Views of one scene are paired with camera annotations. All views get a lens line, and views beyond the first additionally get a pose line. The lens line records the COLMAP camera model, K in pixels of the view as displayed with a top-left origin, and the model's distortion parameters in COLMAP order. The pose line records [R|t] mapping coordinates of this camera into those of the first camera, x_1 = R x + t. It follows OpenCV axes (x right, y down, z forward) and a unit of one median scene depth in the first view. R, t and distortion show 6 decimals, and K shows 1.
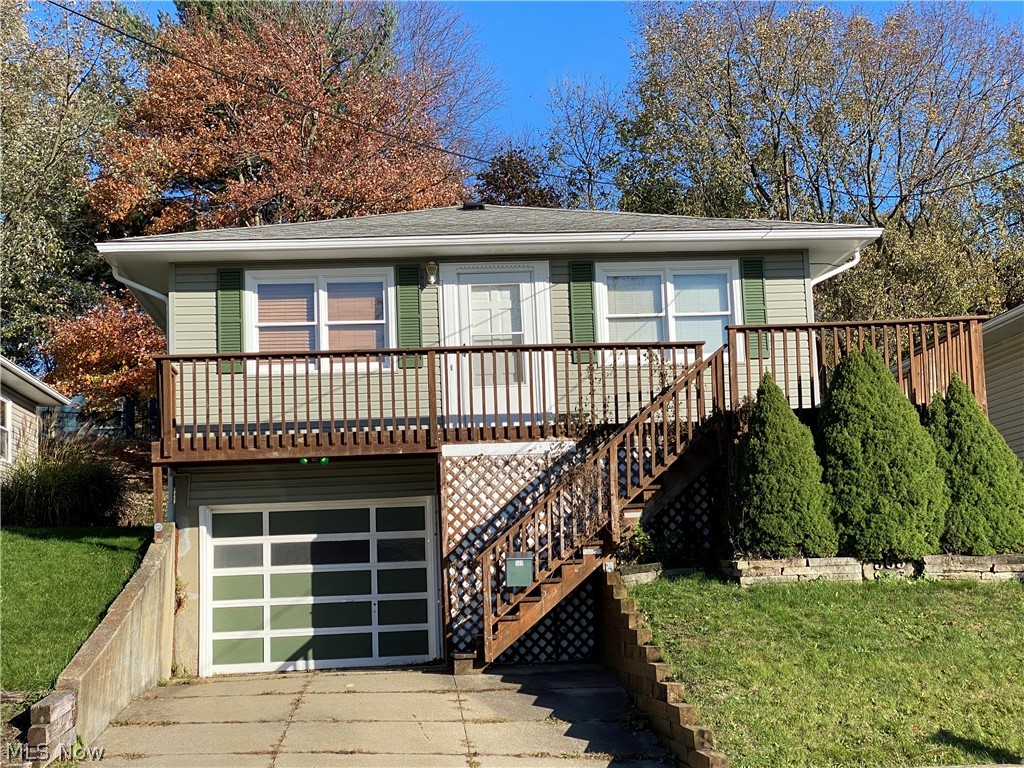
lens RADIAL K [[1610.0, 0, 521.8], [0, 1610.0, 388.5], [0, 0, 1]] dist [0.155690, 0.000000]
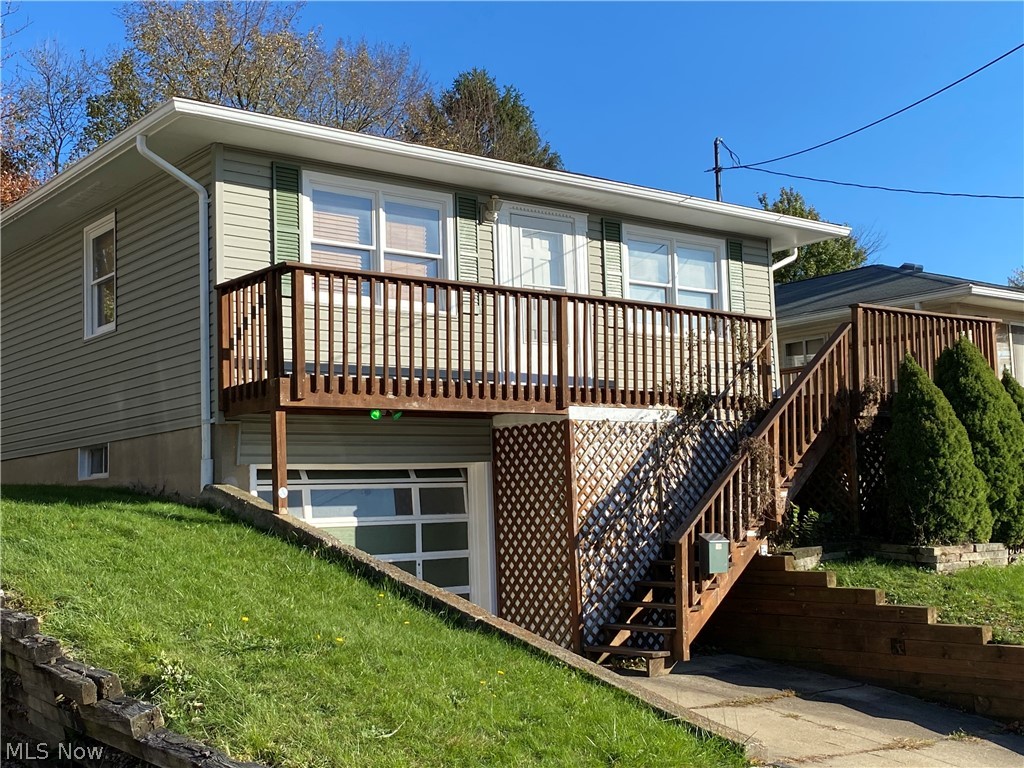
lens RADIAL K [[1255.3, 0, 507.9], [0, 1255.3, 372.8], [0, 0, 1]] dist [0.078698, 0.000000]
pose [[0.827645, 0.076373, 0.556031, -0.451463], [-0.075784, 0.996833, -0.024115, 0.035791], [-0.556112, -0.022179, 0.830811, 0.455975]]
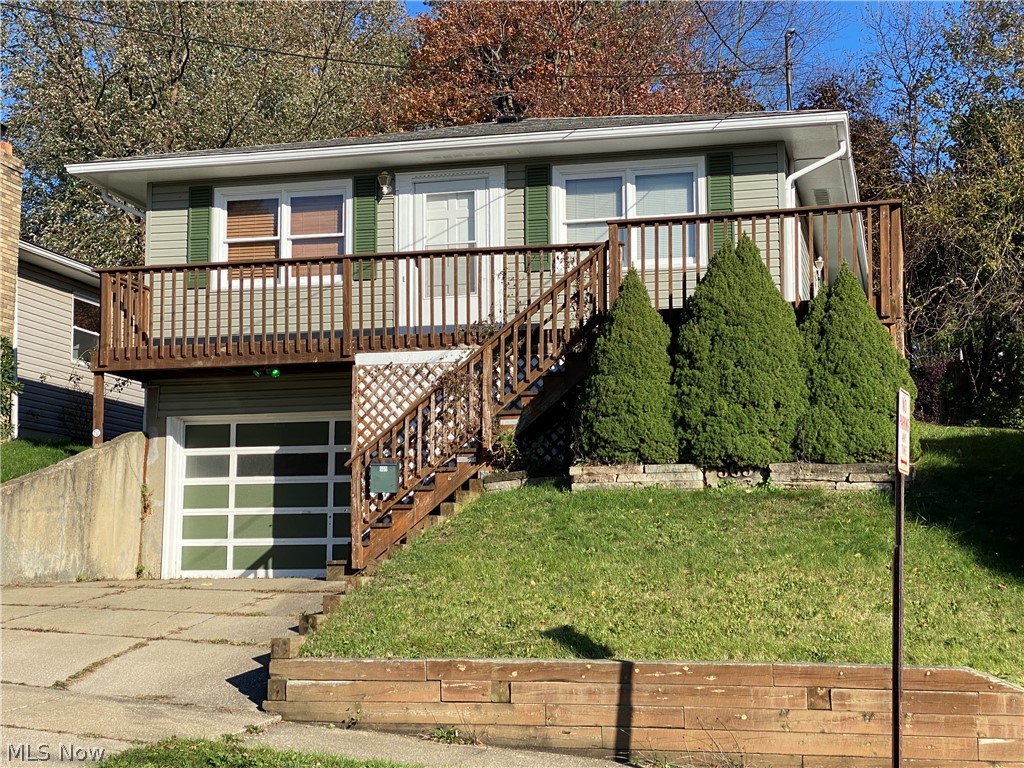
lens RADIAL K [[1649.4, 0, 504.6], [0, 1649.4, 386.3], [0, 0, 1]] dist [0.158153, 0.000000]
pose [[0.946382, -0.002199, -0.323042, 0.362529], [0.007683, 0.999847, 0.015702, 0.039640], [0.322958, -0.017342, 0.946254, 0.070092]]
